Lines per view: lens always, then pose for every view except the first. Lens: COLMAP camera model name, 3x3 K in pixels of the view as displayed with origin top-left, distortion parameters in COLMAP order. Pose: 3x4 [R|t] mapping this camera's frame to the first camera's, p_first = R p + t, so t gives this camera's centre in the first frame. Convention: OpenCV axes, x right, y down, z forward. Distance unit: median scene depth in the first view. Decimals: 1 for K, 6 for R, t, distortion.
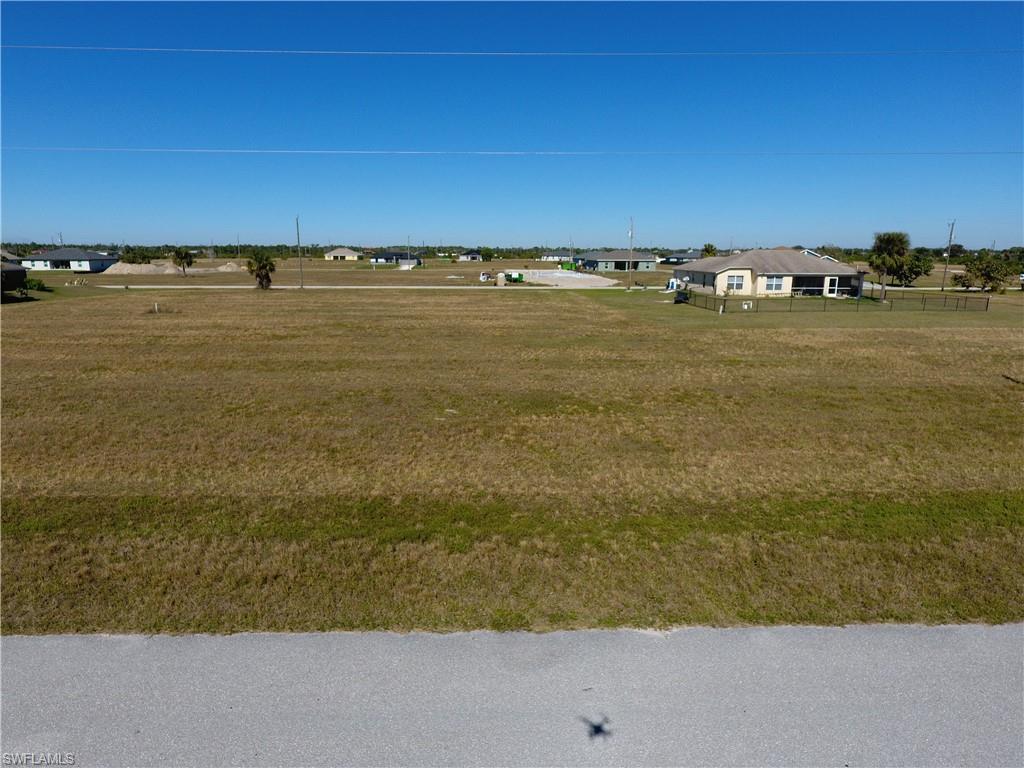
lens RADIAL K [[596.8, 0, 511.1], [0, 596.8, 384.2], [0, 0, 1]] dist [-0.004650, -0.001317]
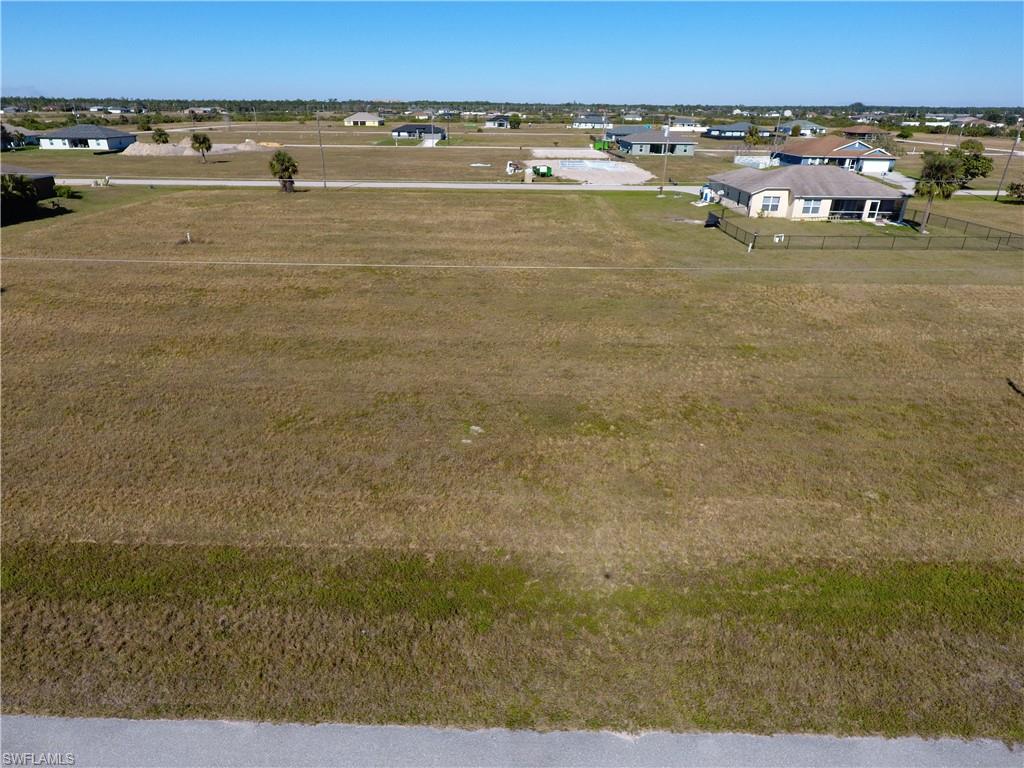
lens RADIAL K [[596.8, 0, 511.7], [0, 596.8, 383.8], [0, 0, 1]] dist [-0.004650, -0.001317]
pose [[0.998883, 0.031987, -0.034771, 0.000788], [-0.023853, 0.976702, 0.213272, -0.189956], [0.040783, -0.212204, 0.976374, -0.044692]]
